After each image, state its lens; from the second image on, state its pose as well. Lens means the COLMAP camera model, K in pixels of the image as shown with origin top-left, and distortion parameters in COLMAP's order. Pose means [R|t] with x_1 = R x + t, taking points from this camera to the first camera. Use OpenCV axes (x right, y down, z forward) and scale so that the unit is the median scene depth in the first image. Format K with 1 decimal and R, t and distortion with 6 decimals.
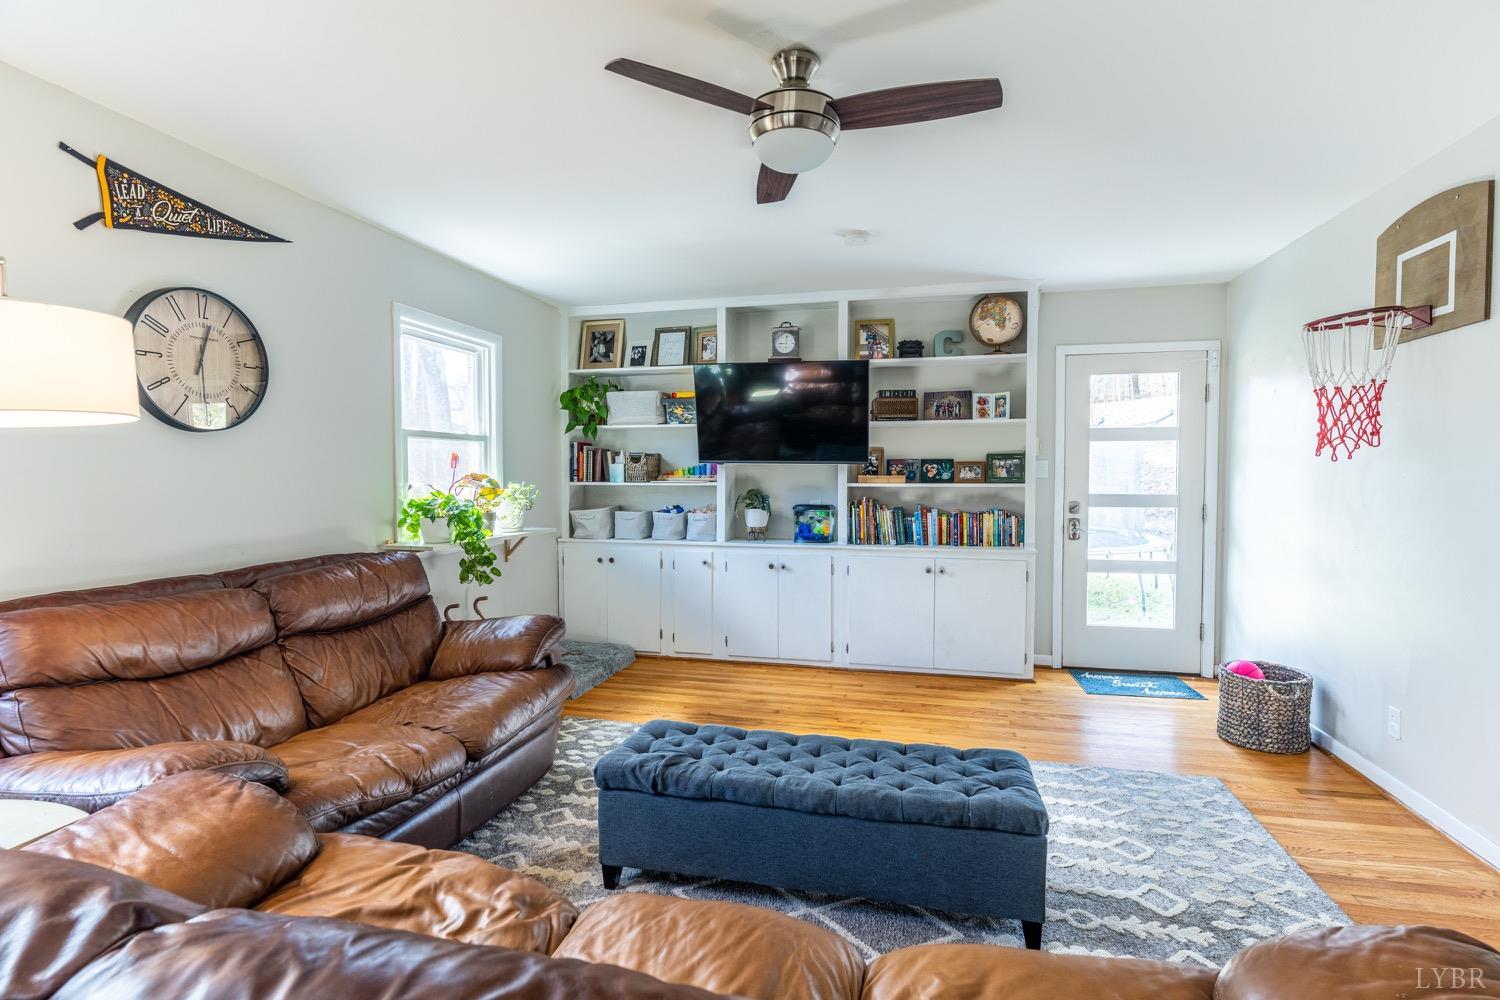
lens RADIAL K [[709.0, 0, 756.9], [0, 709.0, 495.4], [0, 0, 1]] dist [0.000750, -0.000352]
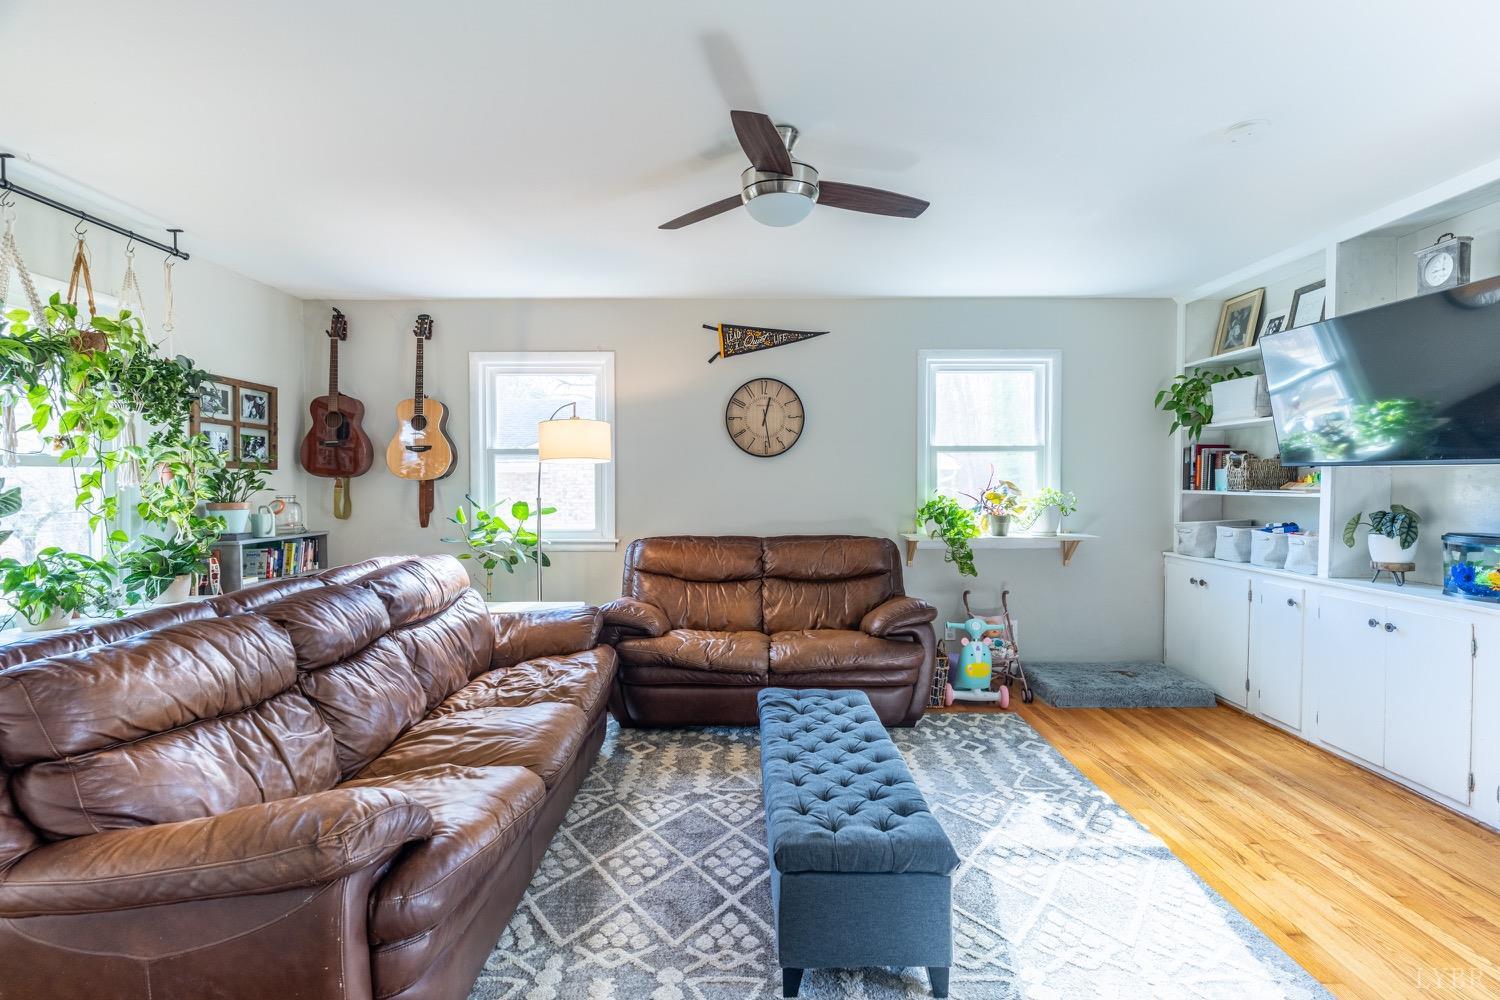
lens RADIAL K [[709.0, 0, 761.2], [0, 709.0, 499.7], [0, 0, 1]] dist [0.000750, -0.000352]
pose [[0.254093, 0.027637, -0.966785, 0.666659], [-0.029155, 0.999356, 0.020906, -0.014249], [0.966740, 0.022875, 0.254735, 0.378842]]
